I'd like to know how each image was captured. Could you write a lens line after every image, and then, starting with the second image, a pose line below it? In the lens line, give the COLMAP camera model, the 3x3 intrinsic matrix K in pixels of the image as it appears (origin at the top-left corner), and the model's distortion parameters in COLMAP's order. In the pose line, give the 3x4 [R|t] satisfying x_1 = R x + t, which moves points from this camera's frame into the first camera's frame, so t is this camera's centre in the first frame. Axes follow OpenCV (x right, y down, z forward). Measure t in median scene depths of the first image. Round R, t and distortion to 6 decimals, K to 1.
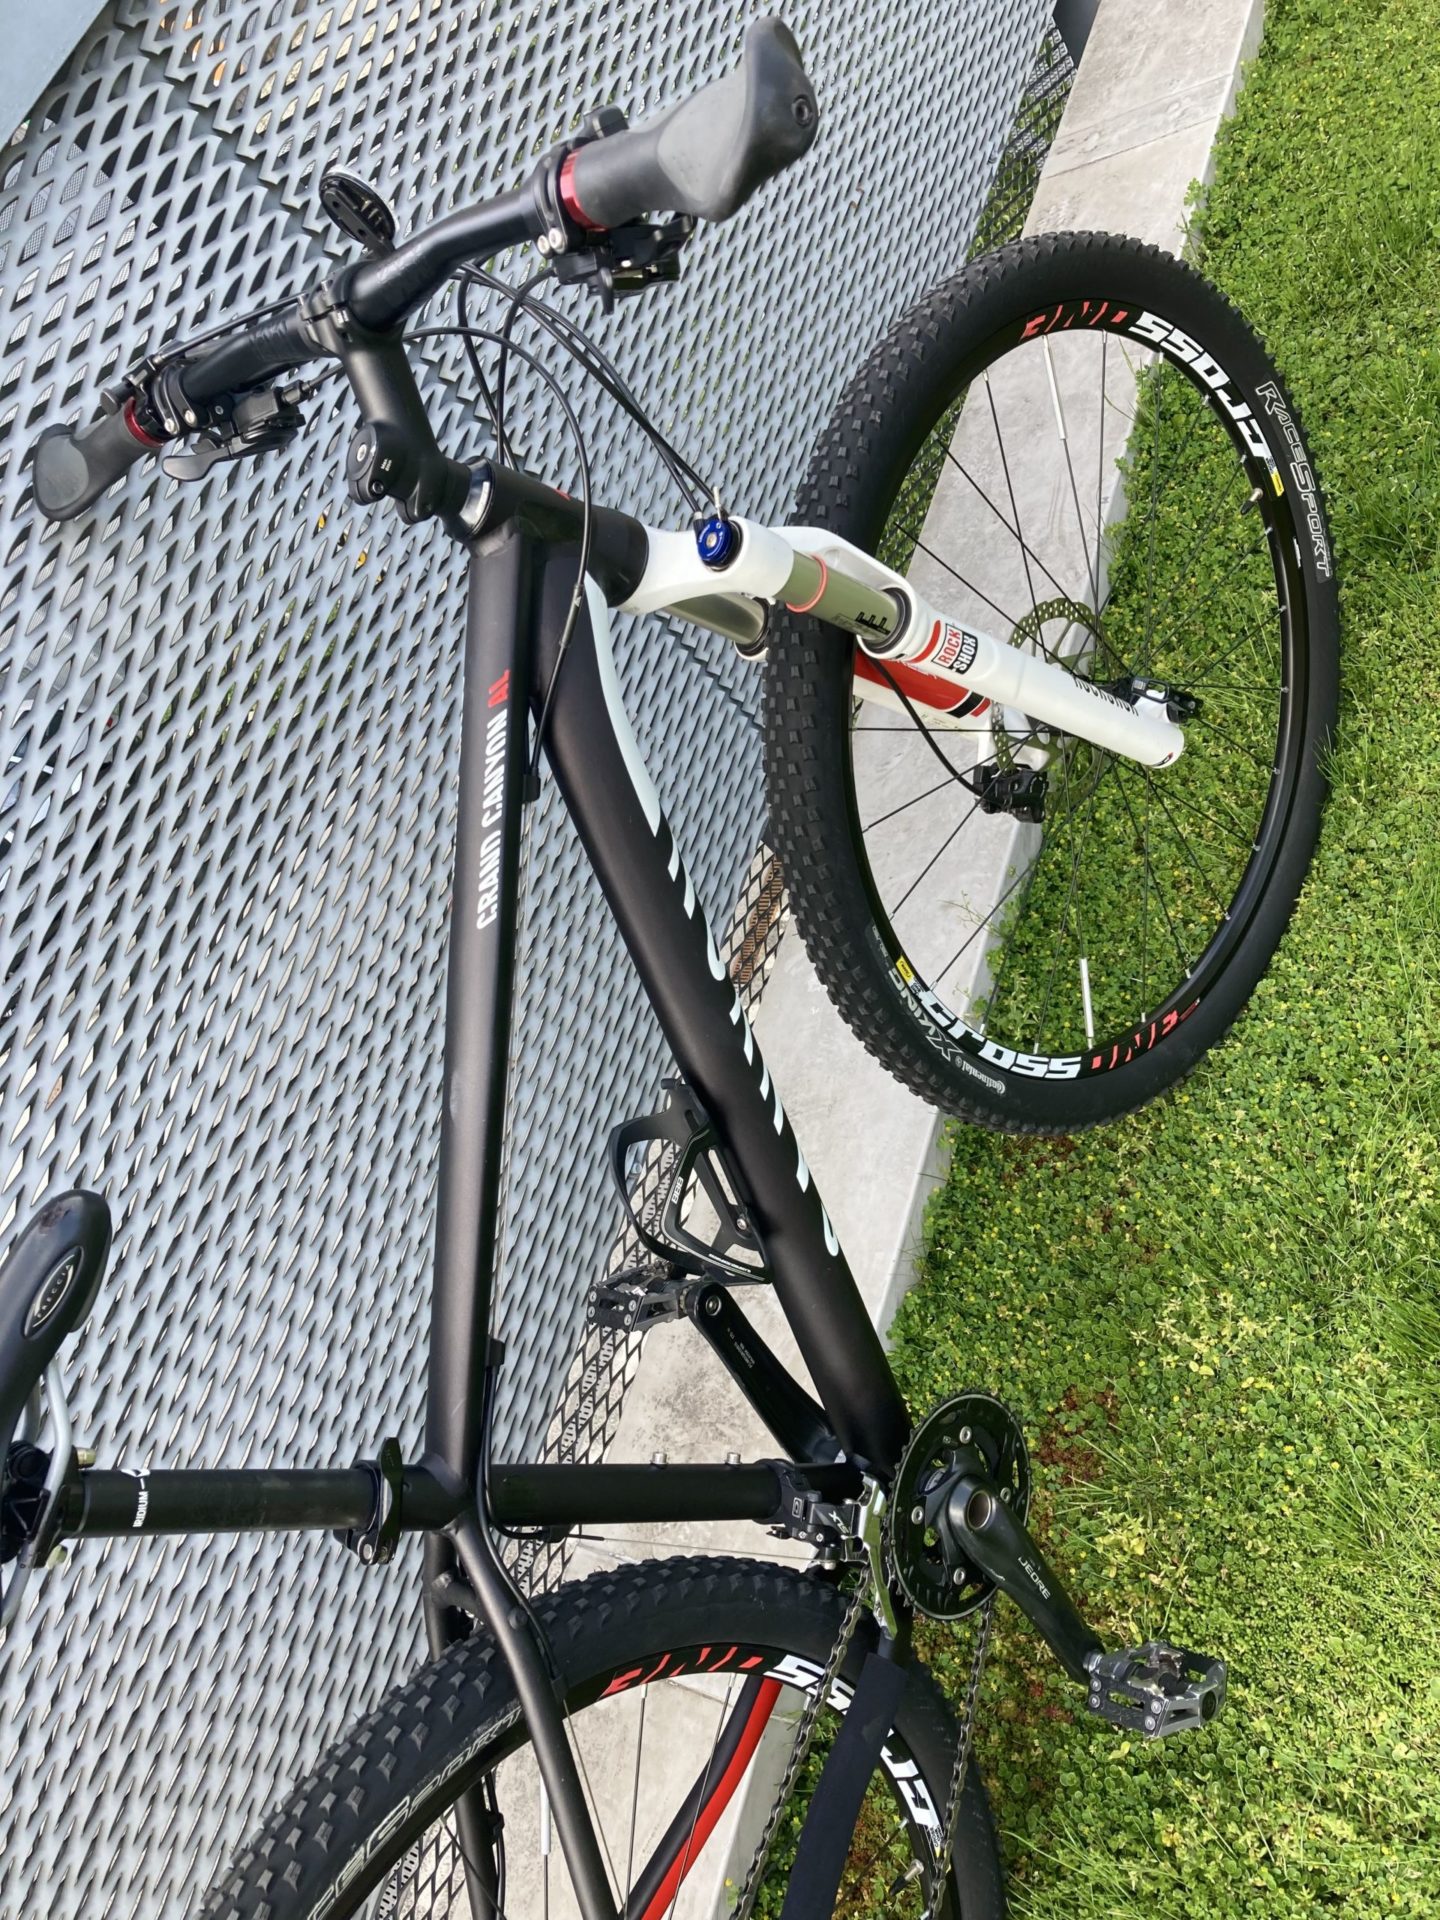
lens RADIAL K [[1607.8, 0, 718.4], [0, 1607.8, 934.6], [0, 0, 1]] dist [-0.003623, 0.006948]
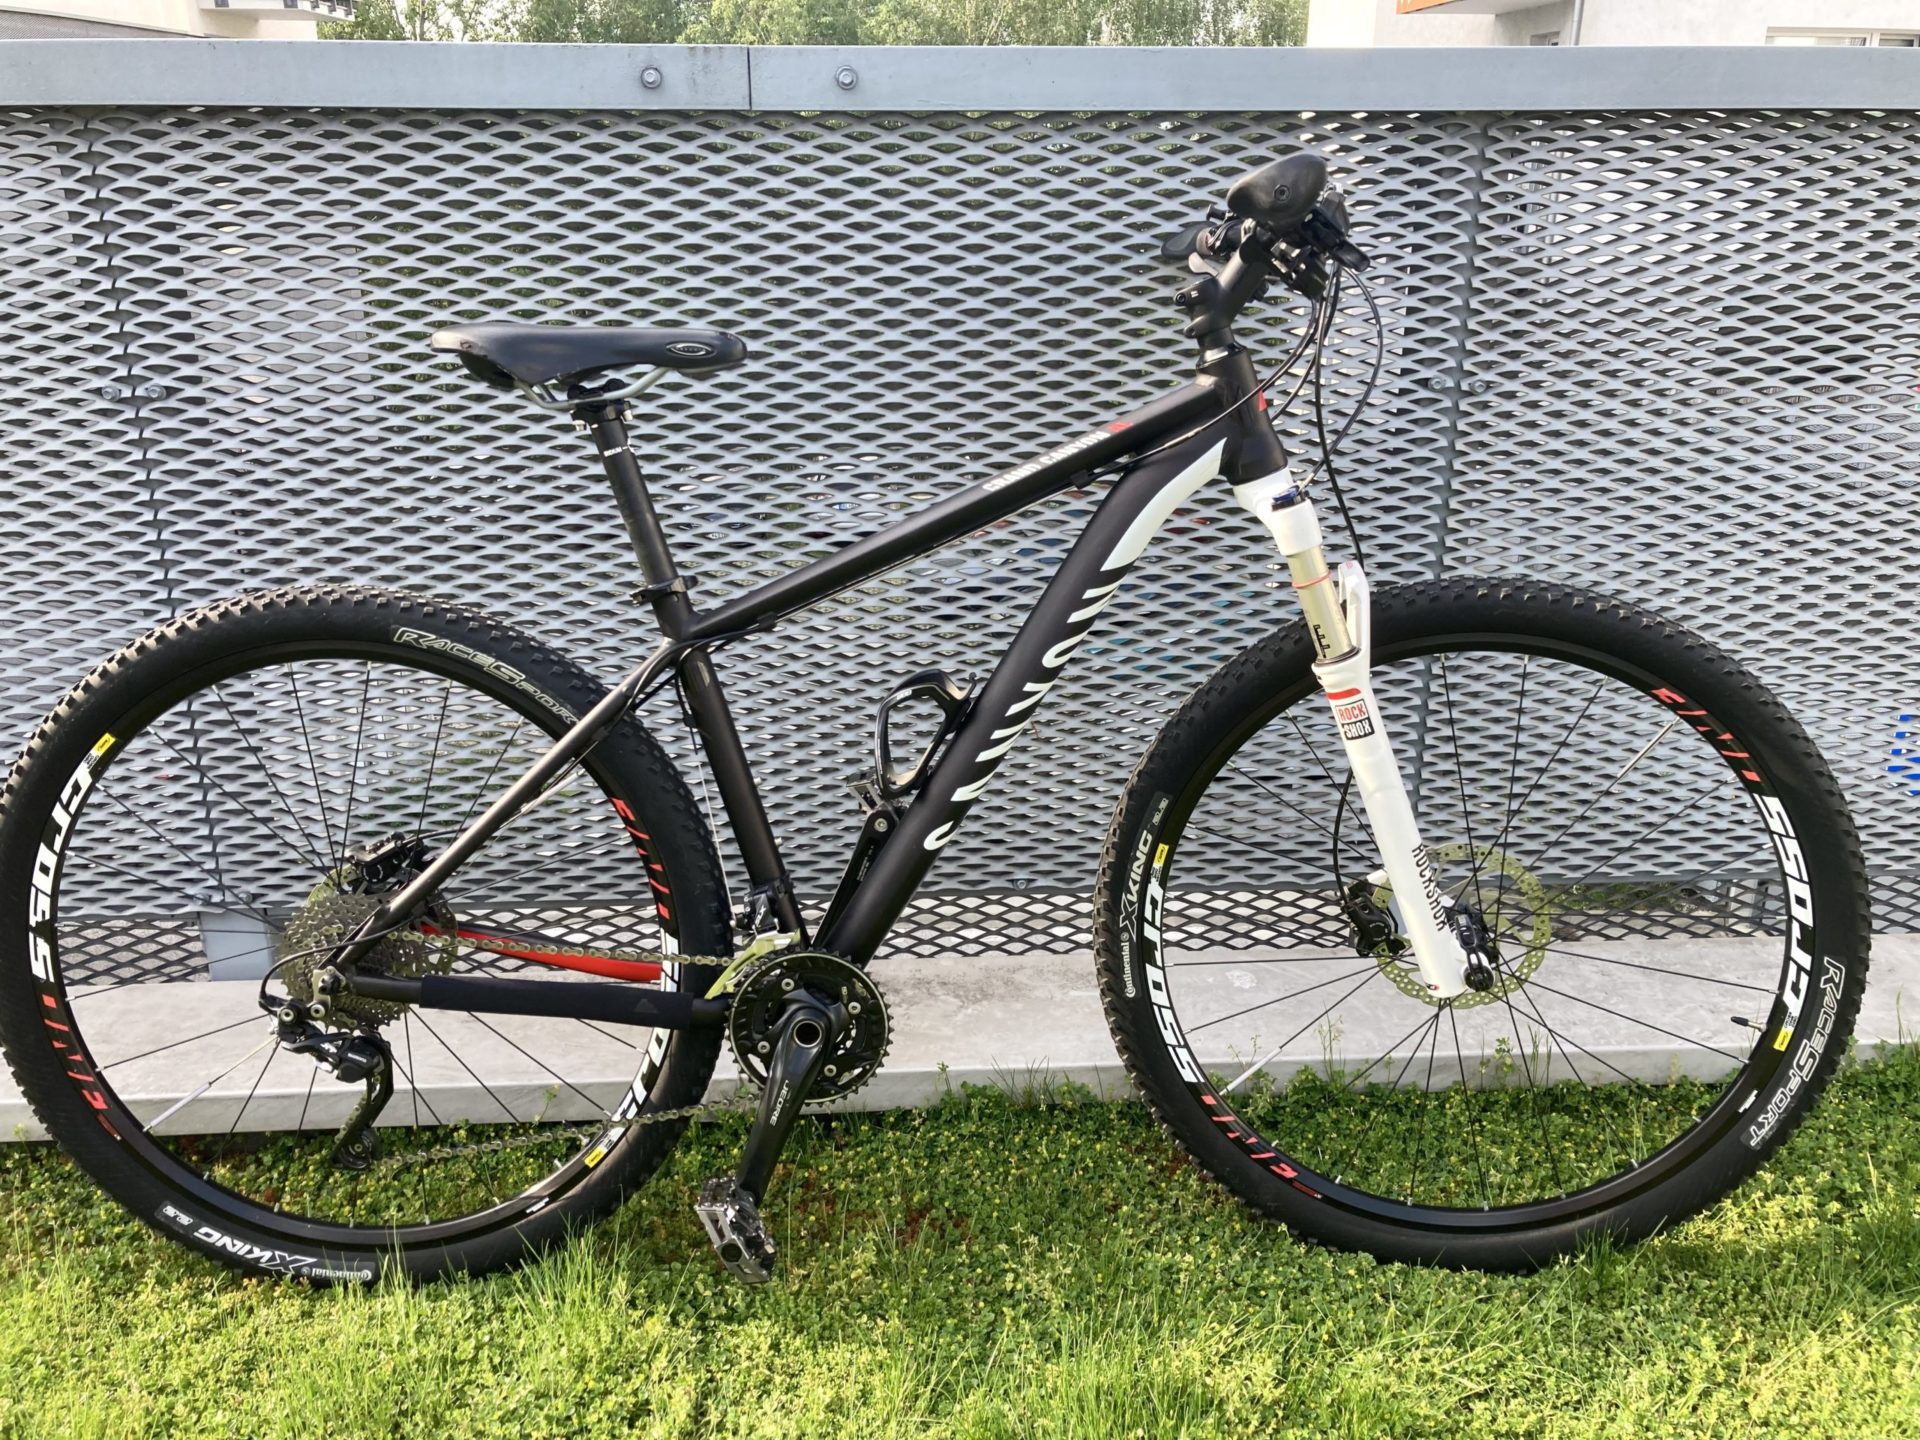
lens RADIAL K [[1607.8, 0, 960.0], [0, 1607.8, 720.0], [0, 0, 1]] dist [-0.003623, 0.006948]
pose [[0.363544, 0.769121, -0.525631, 0.589772], [-0.865874, 0.487122, 0.113907, -0.034894], [0.343655, 0.413720, 0.843052, -0.191067]]
